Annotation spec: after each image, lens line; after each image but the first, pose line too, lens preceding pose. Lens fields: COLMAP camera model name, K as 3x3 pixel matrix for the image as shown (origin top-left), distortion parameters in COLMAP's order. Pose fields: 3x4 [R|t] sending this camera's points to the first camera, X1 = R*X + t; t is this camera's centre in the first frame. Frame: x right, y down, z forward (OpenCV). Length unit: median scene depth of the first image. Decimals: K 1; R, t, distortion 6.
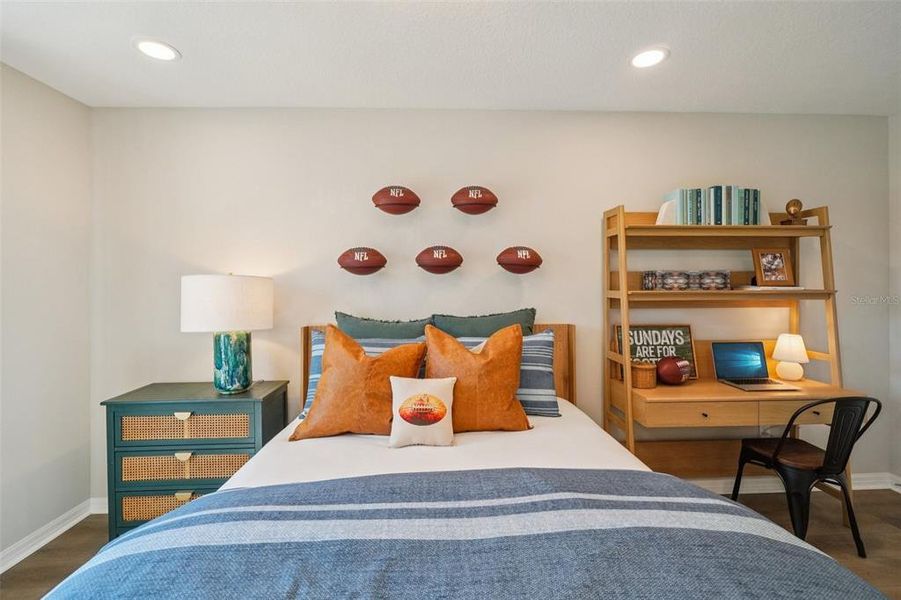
lens RADIAL K [[392.7, 0, 447.8], [0, 392.7, 292.4], [0, 0, 1]] dist [-0.002586, 0.000195]
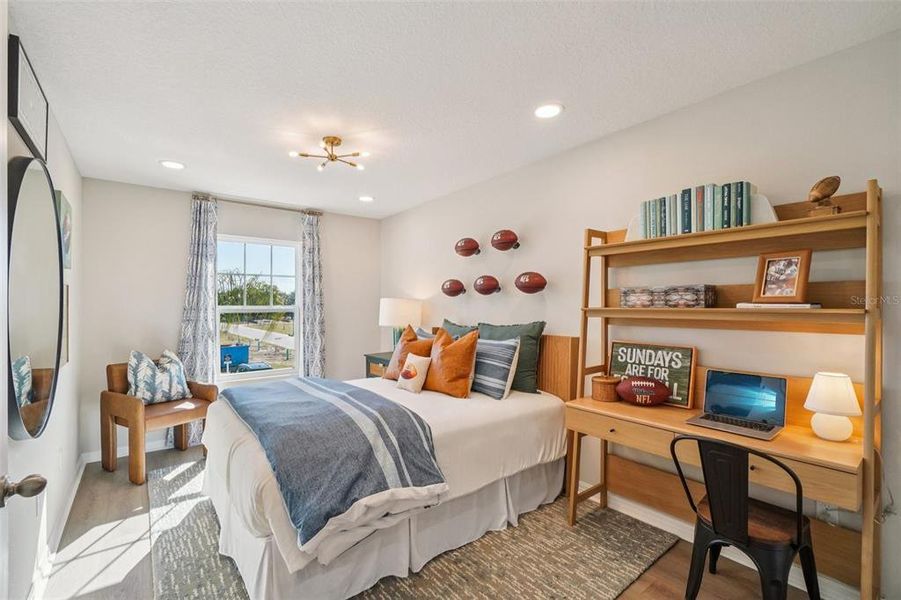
lens RADIAL K [[355.8, 0, 423.9], [0, 355.8, 307.2], [0, 0, 1]] dist [-0.001185, -0.000138]
pose [[0.591812, 0.007322, -0.806042, 0.962758], [-0.008562, 0.999959, 0.002797, -0.004130], [0.806030, 0.005246, 0.591851, 0.054404]]
